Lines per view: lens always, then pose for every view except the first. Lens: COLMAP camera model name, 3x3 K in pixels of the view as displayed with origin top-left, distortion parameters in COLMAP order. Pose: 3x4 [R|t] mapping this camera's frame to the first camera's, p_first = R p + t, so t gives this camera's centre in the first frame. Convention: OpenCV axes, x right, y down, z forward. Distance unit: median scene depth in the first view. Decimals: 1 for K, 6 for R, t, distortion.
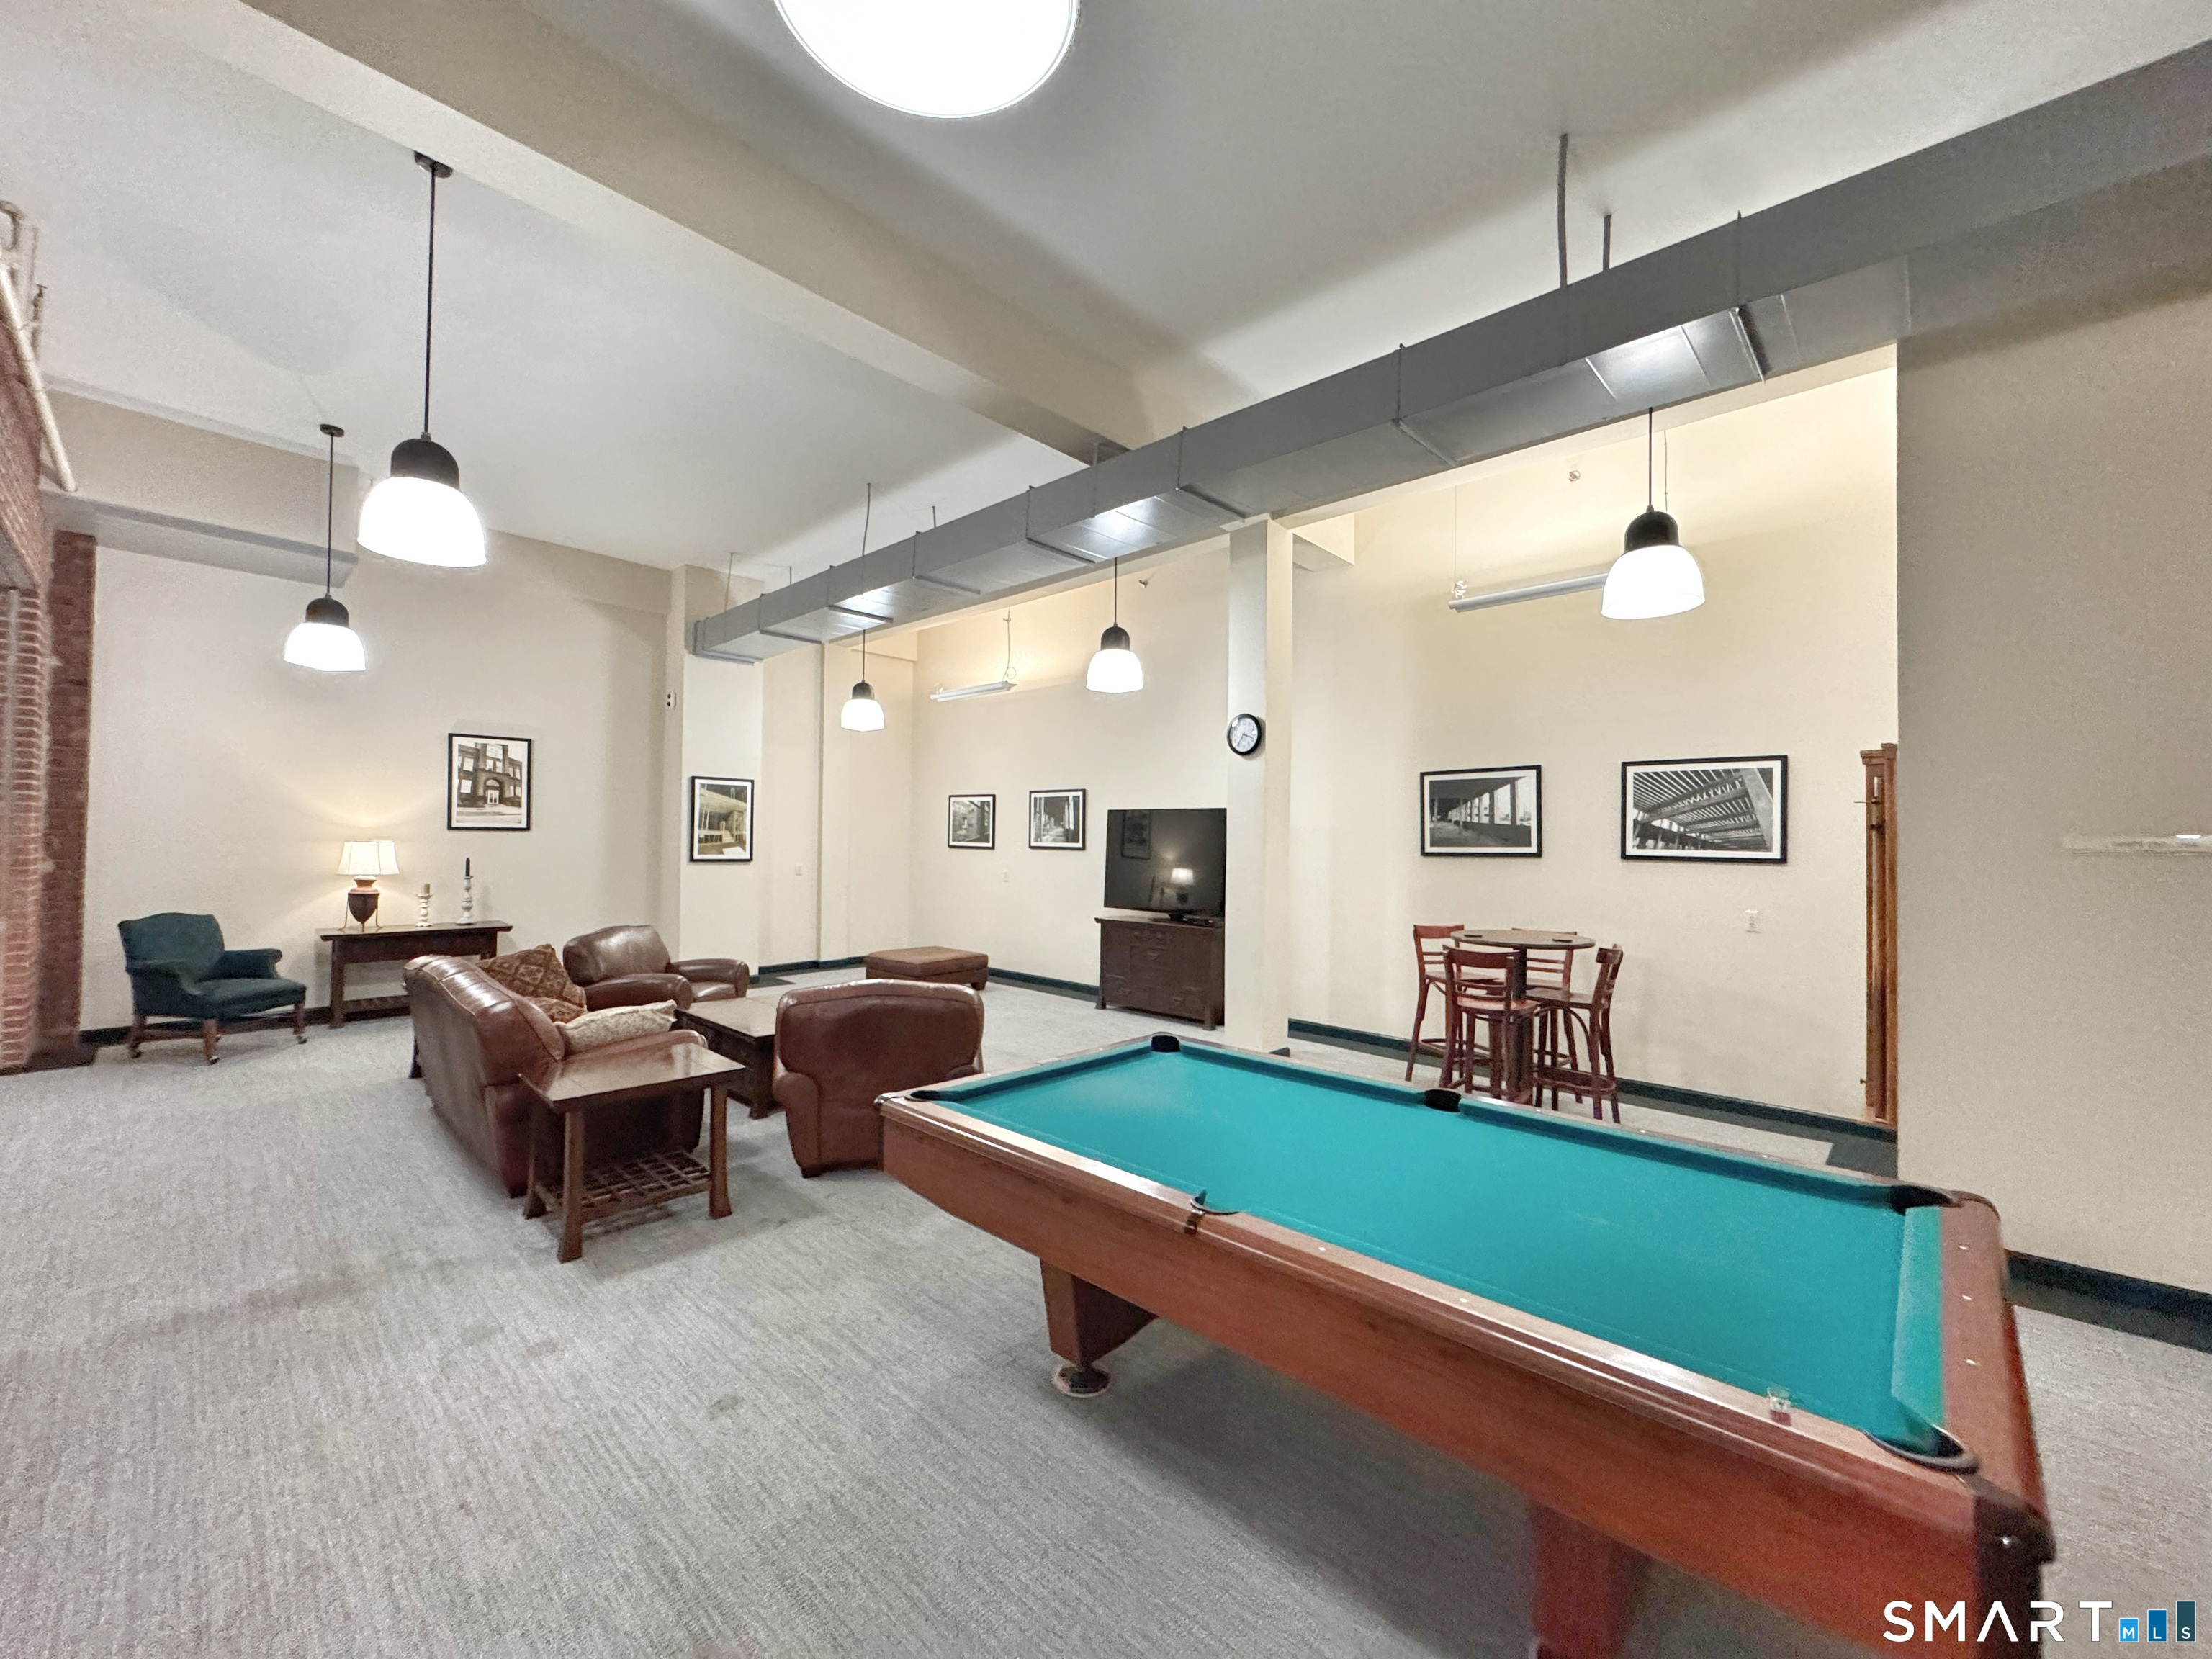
lens RADIAL K [[890.0, 0, 1106.6], [0, 890.0, 826.0], [0, 0, 1]] dist [-0.001834, -0.000209]
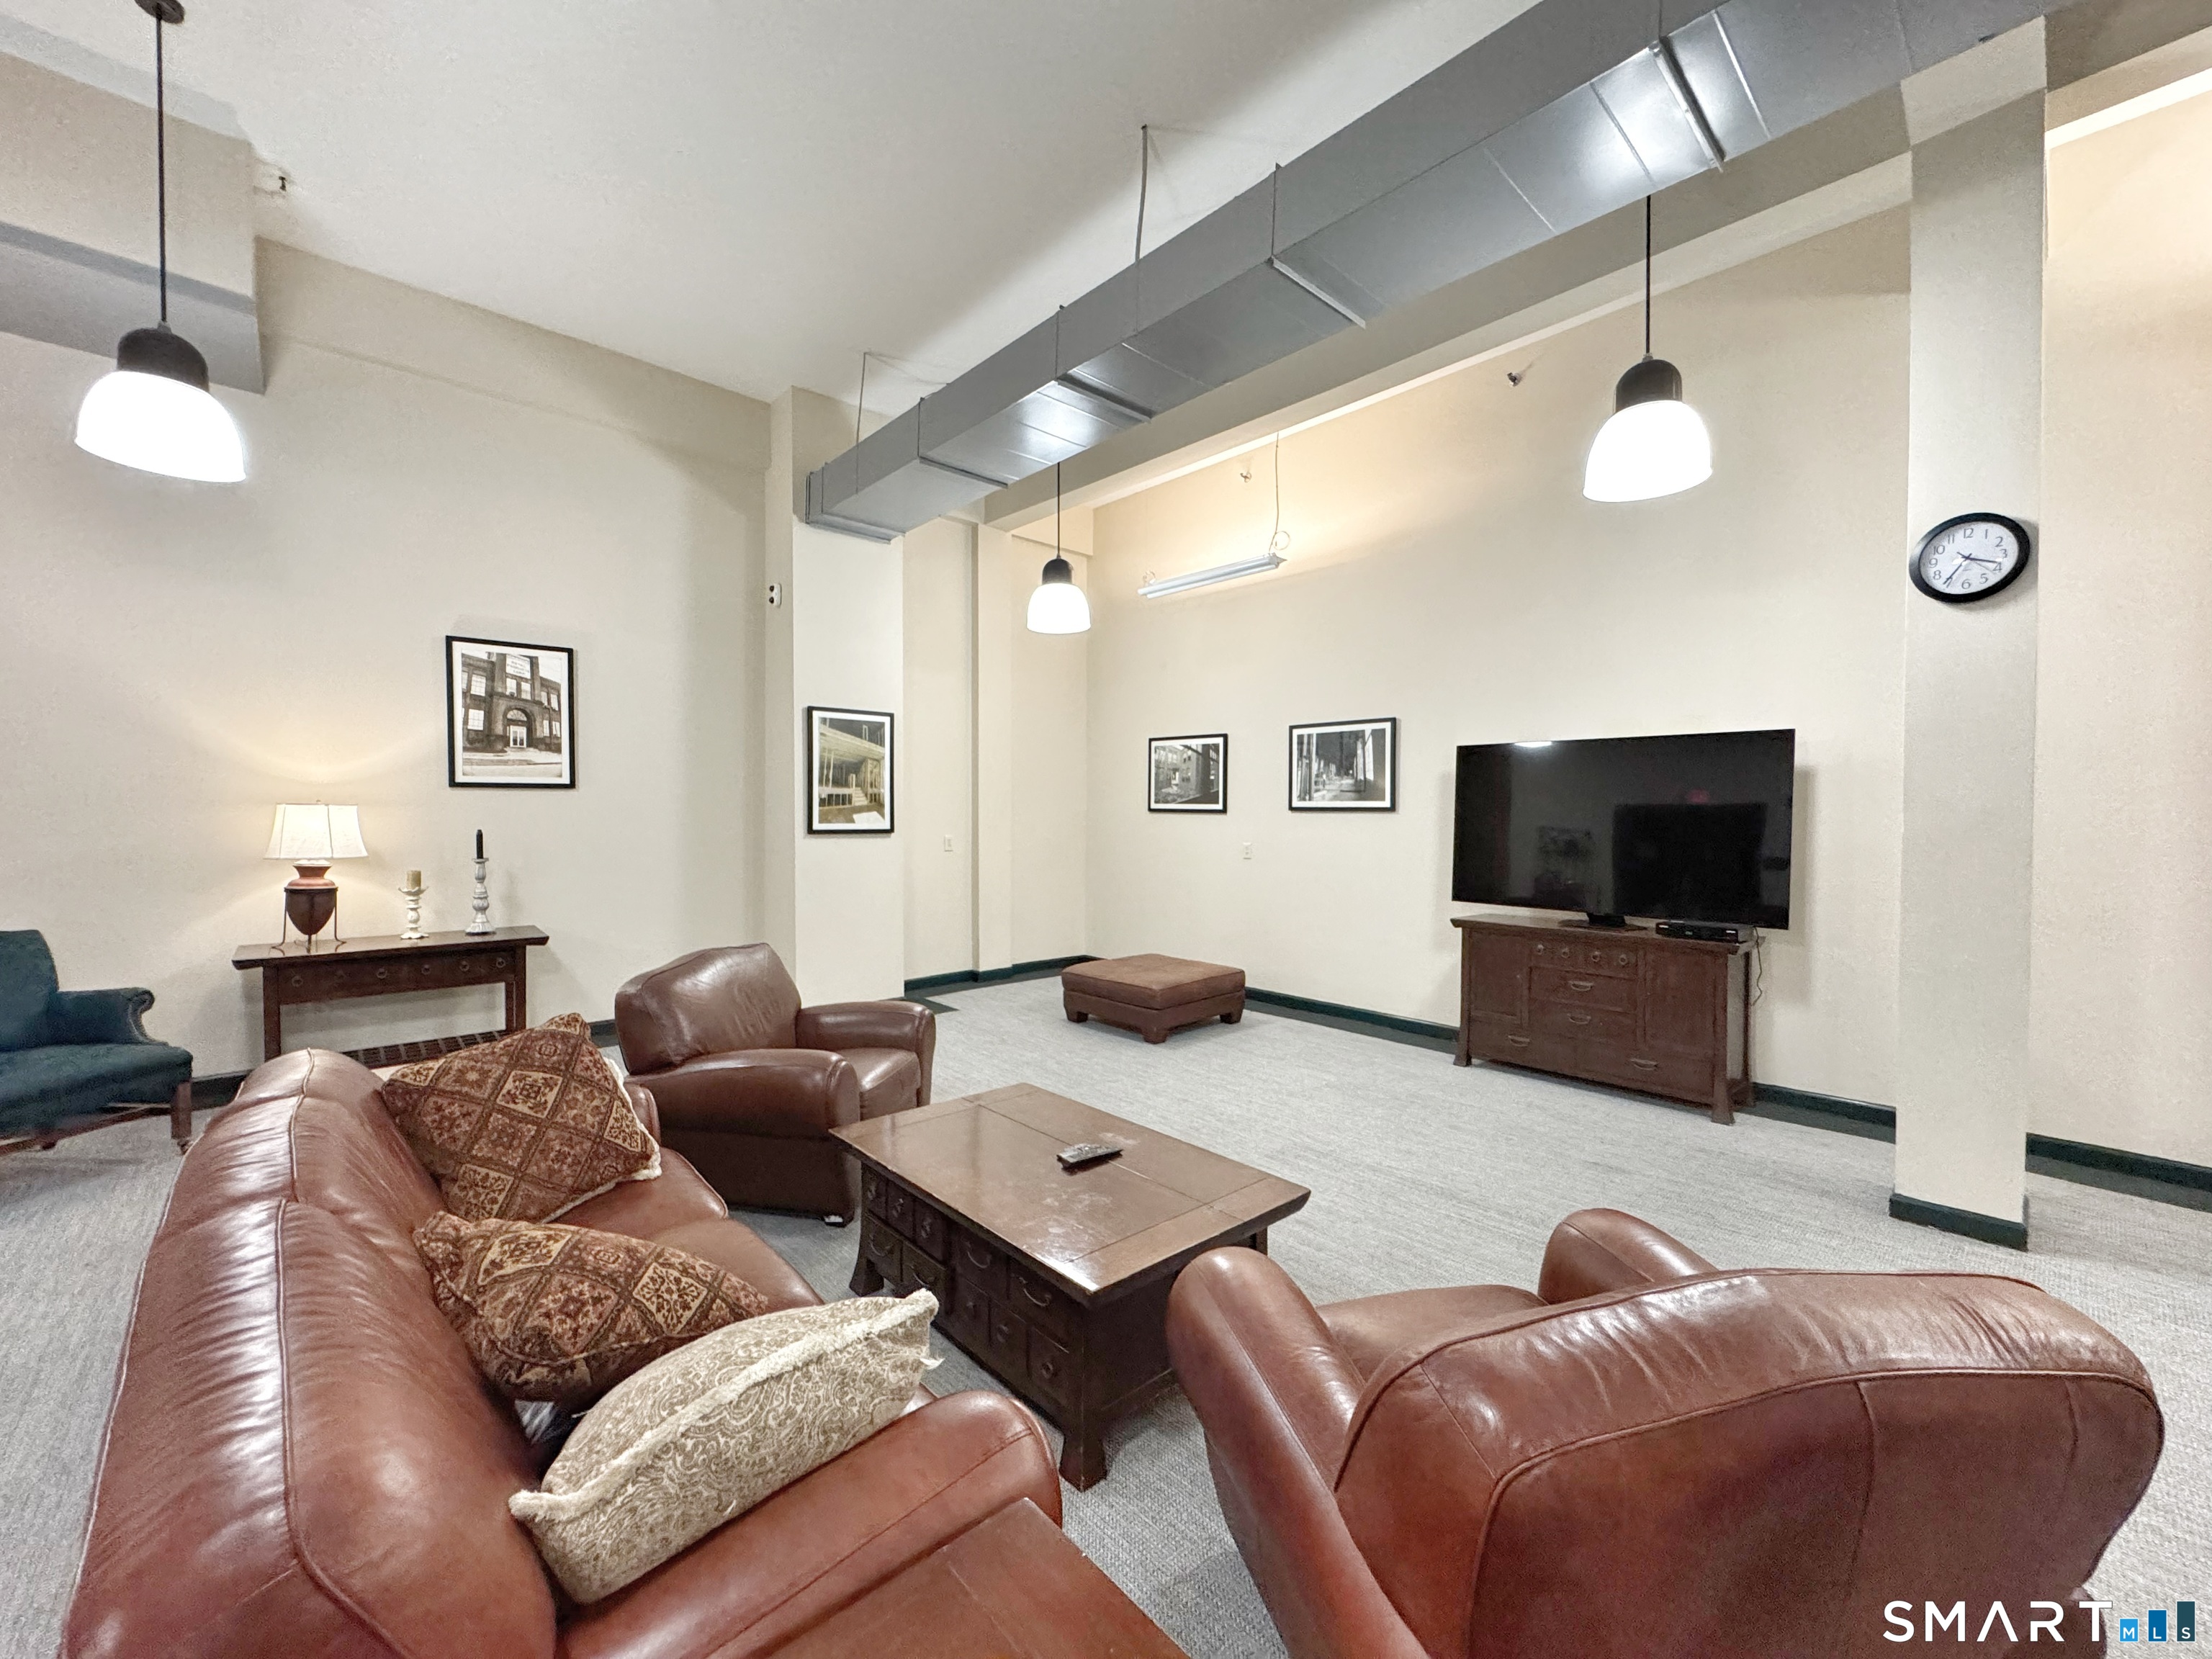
lens RADIAL K [[890.0, 0, 1108.8], [0, 890.0, 823.2], [0, 0, 1]] dist [-0.001834, -0.000209]
pose [[0.997719, -0.008006, -0.067024, -0.220444], [0.010028, 0.999503, 0.029884, 0.016199], [0.066752, -0.030488, 0.997304, 0.387072]]
